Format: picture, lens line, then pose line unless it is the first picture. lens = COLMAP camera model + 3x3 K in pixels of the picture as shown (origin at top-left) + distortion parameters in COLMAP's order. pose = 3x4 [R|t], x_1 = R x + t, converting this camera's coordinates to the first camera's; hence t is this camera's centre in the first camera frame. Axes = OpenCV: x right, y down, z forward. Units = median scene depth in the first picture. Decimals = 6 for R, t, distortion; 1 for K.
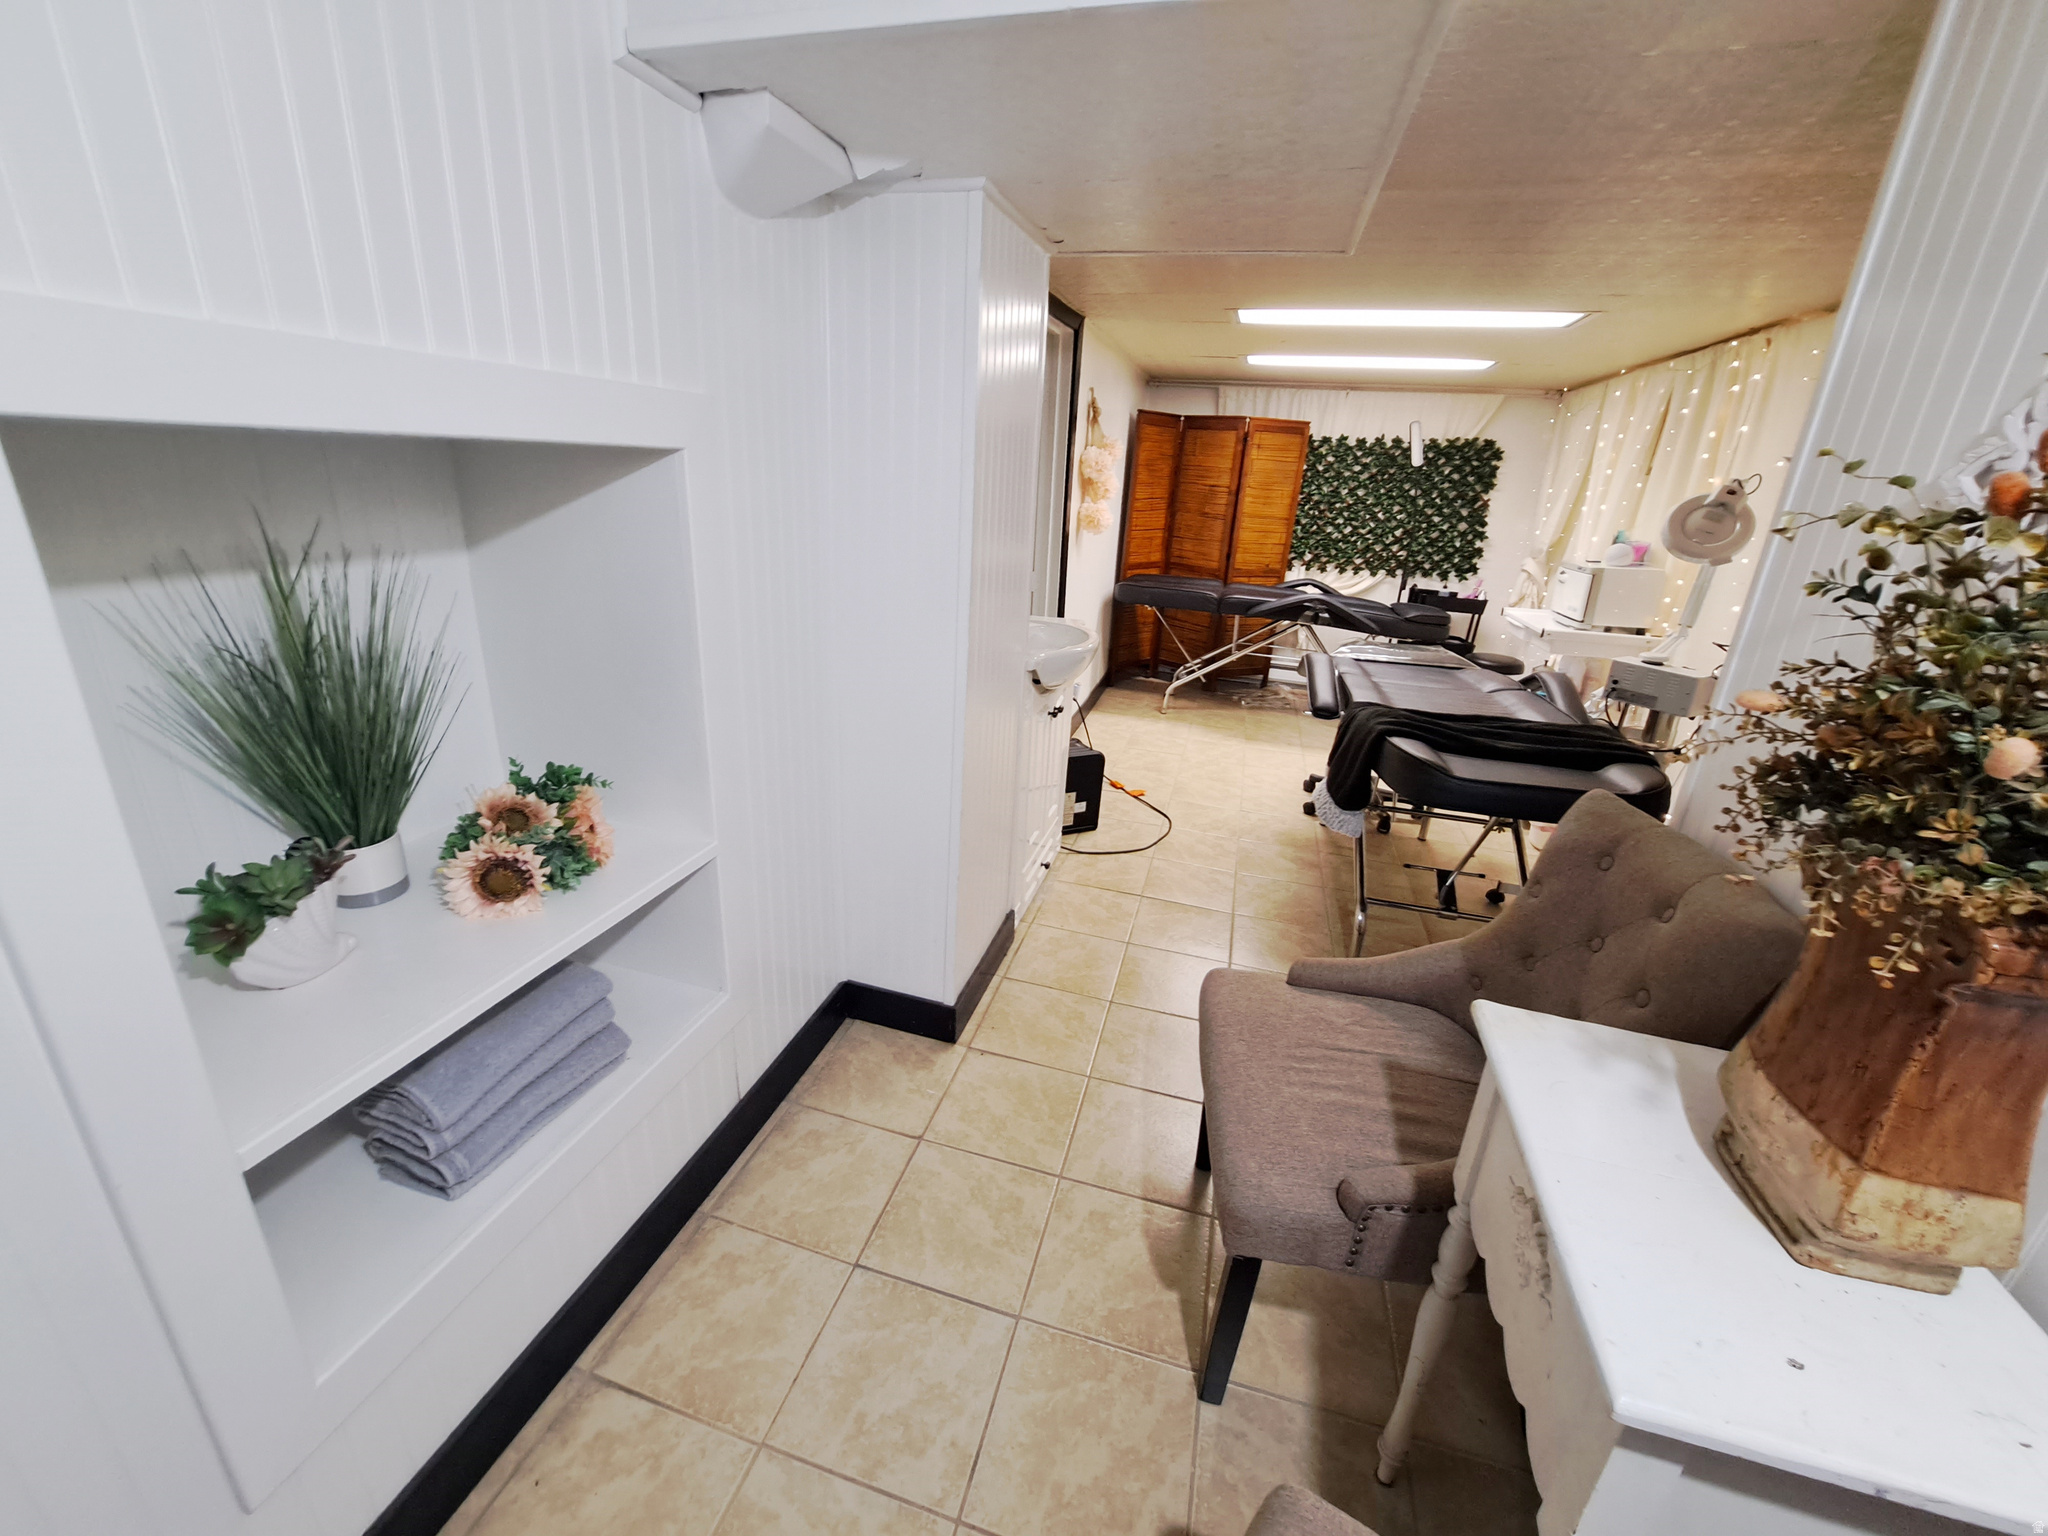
lens RADIAL K [[815.2, 0, 1014.0], [0, 815.2, 759.6], [0, 0, 1]] dist [-0.023504, 0.001645]
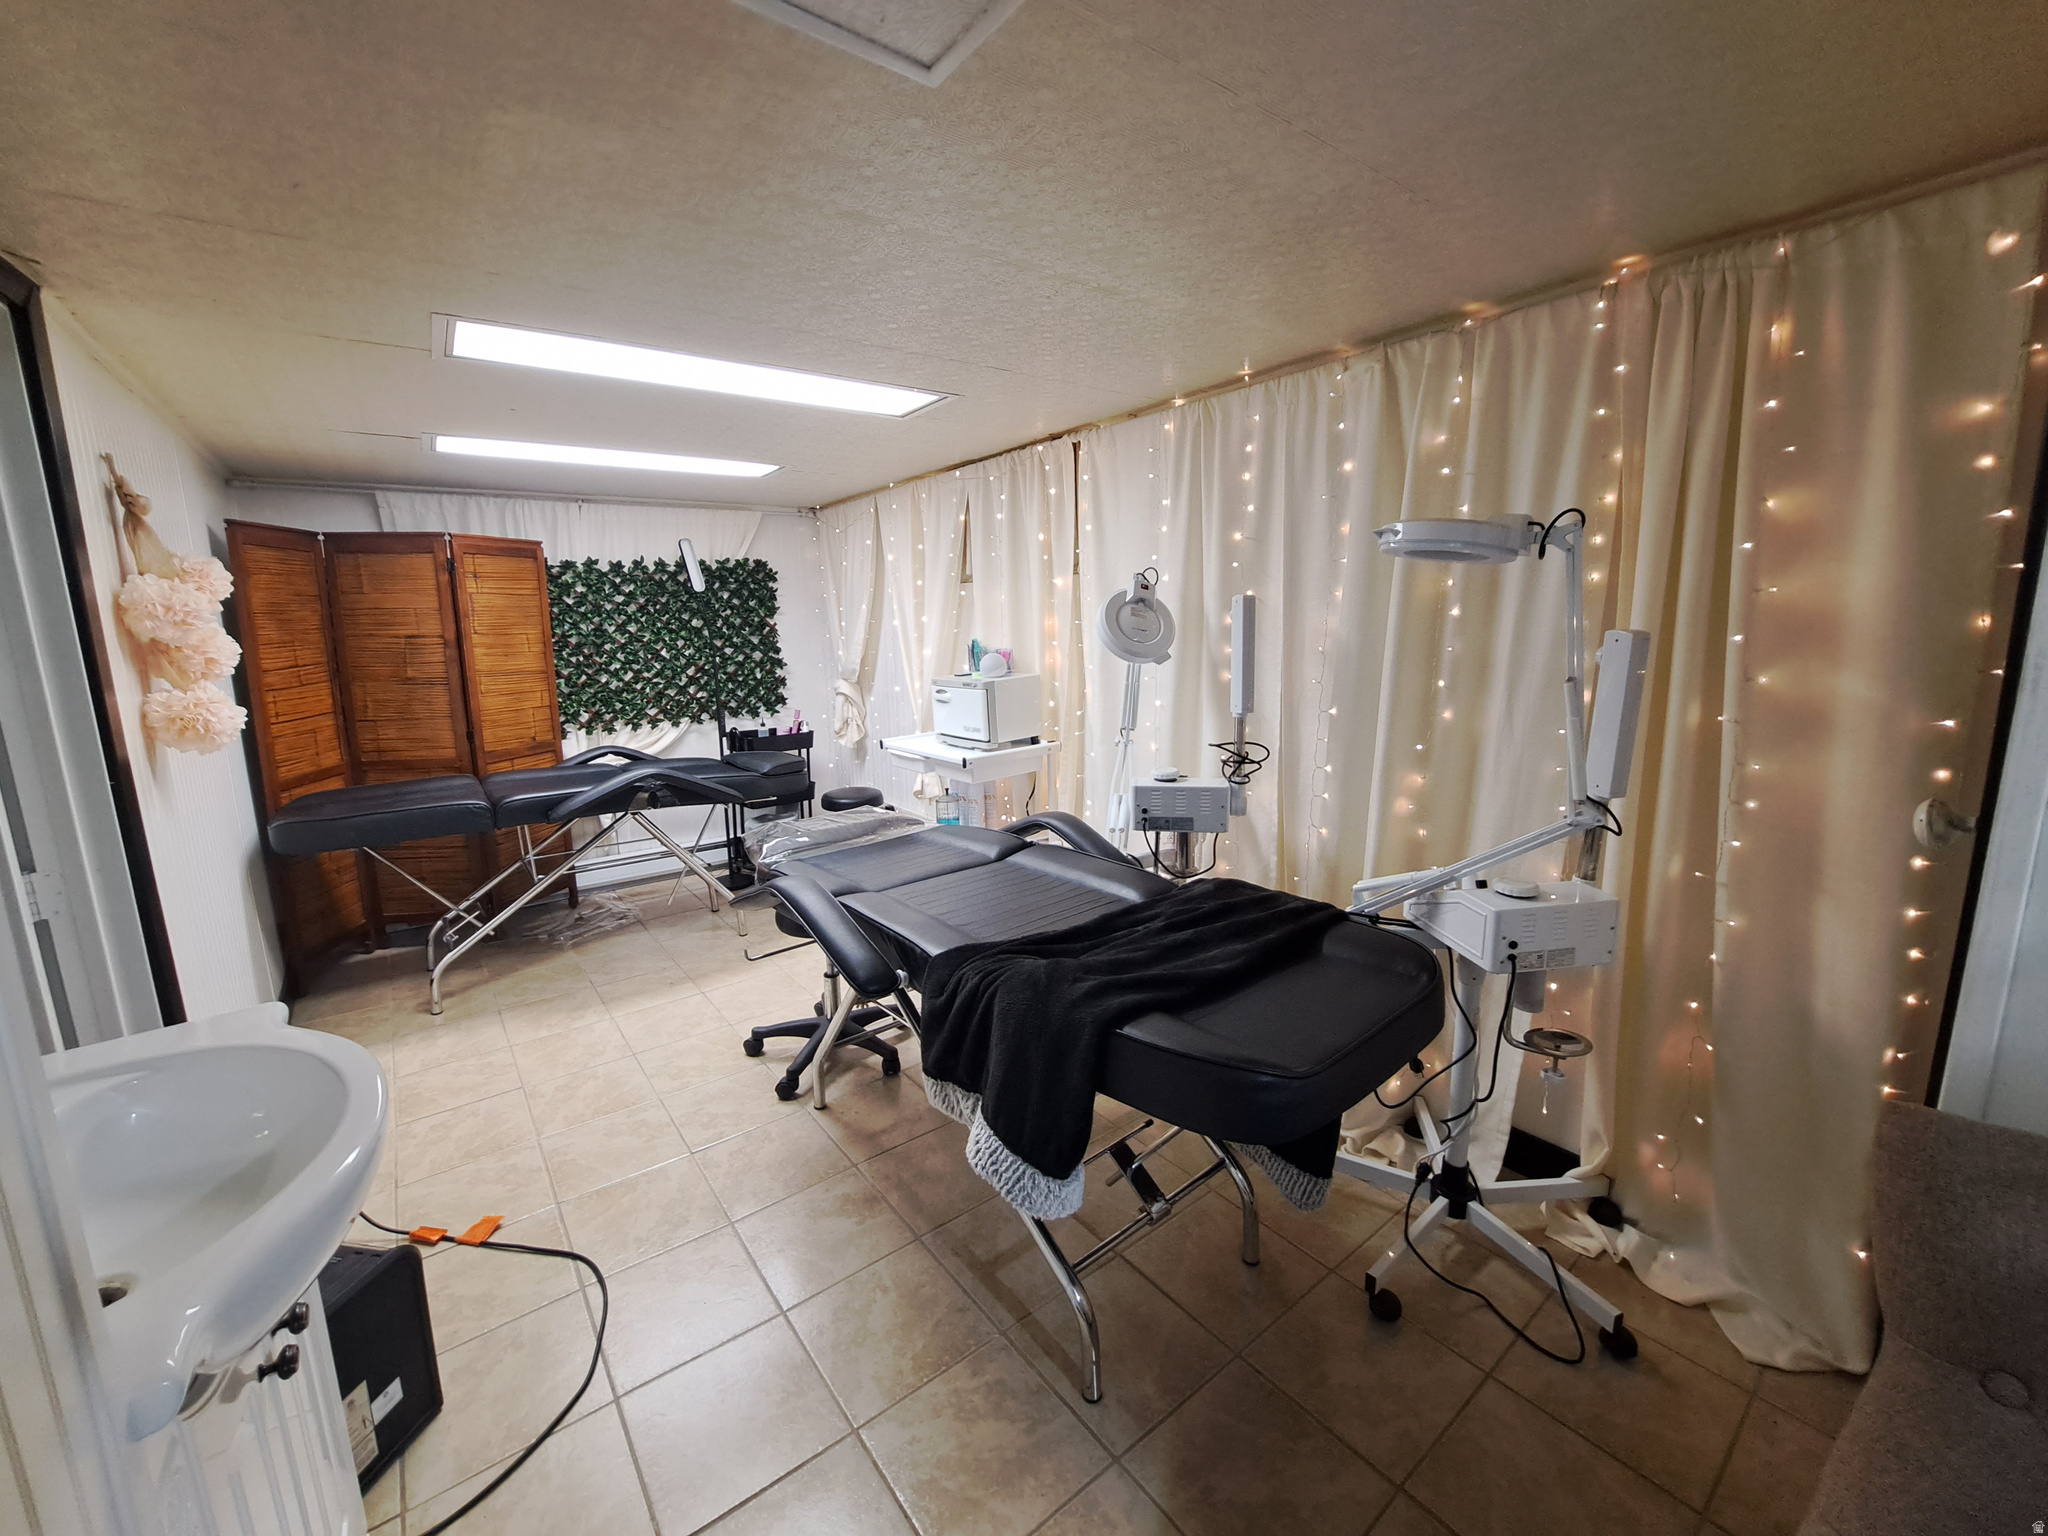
lens RADIAL K [[815.2, 0, 1016.9], [0, 815.2, 753.1], [0, 0, 1]] dist [-0.023504, 0.001645]
pose [[0.590239, -0.192668, 0.783899, 0.013450], [0.319894, 0.947419, -0.008007, -0.102858], [-0.741138, 0.255491, 0.620837, 0.306601]]
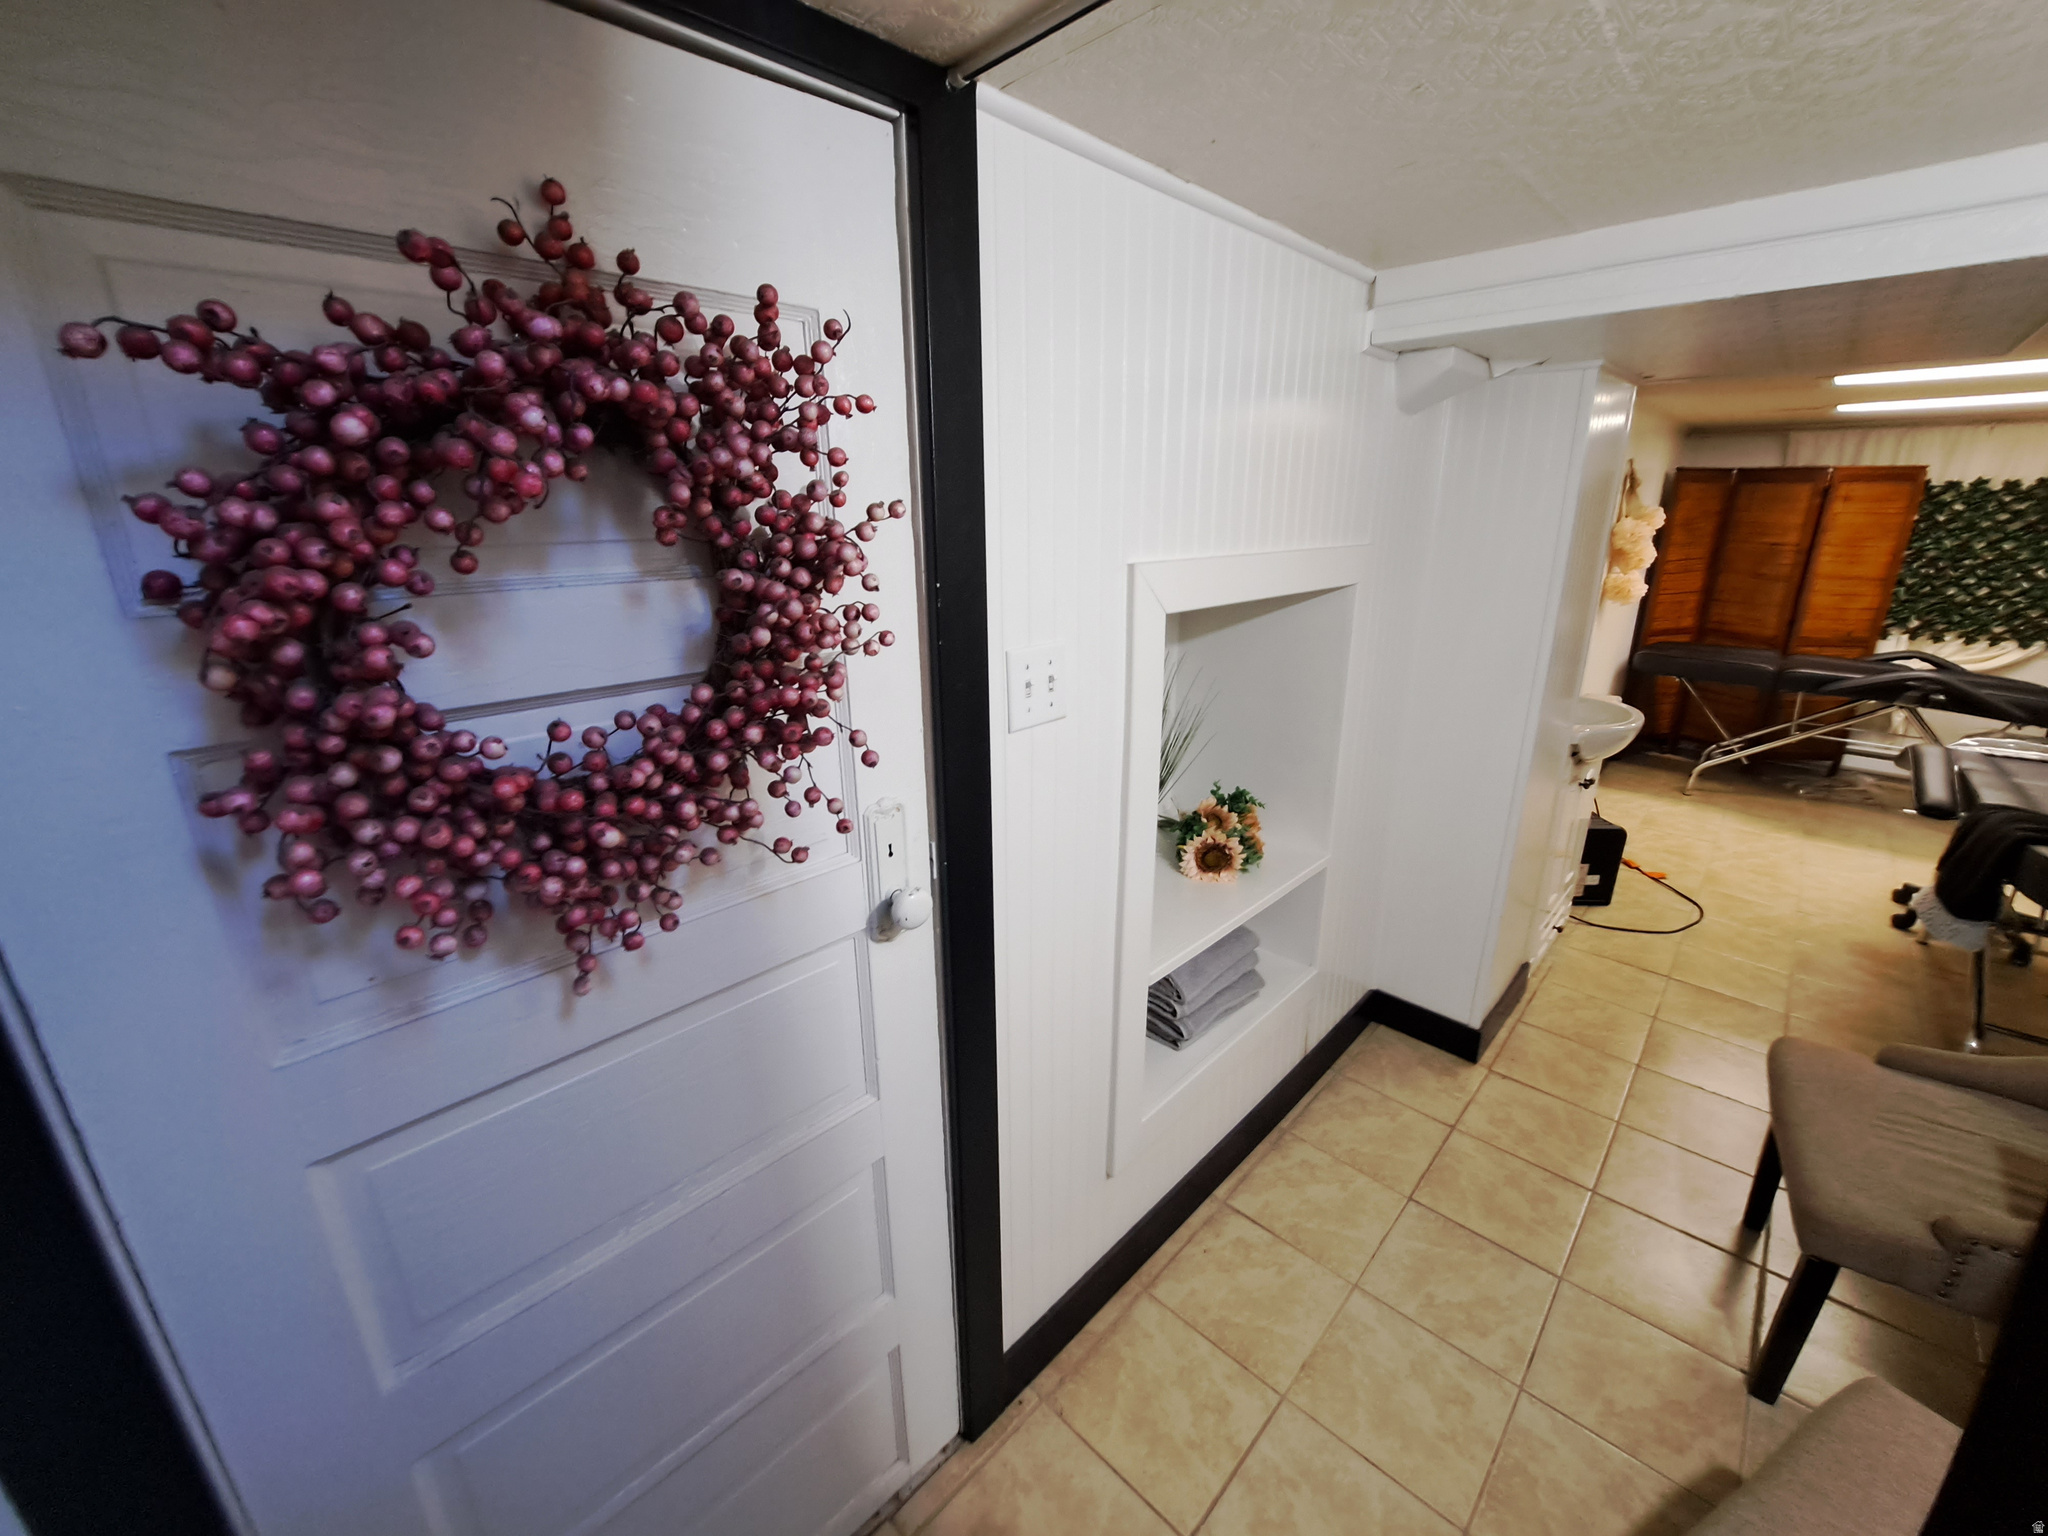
lens RADIAL K [[815.2, 0, 1013.6], [0, 815.2, 754.5], [0, 0, 1]] dist [-0.023504, 0.001645]
pose [[0.878958, 0.078772, -0.470348, -0.063205], [-0.108041, 0.993512, -0.035512, 0.012045], [0.464499, 0.082030, 0.881766, -0.148759]]
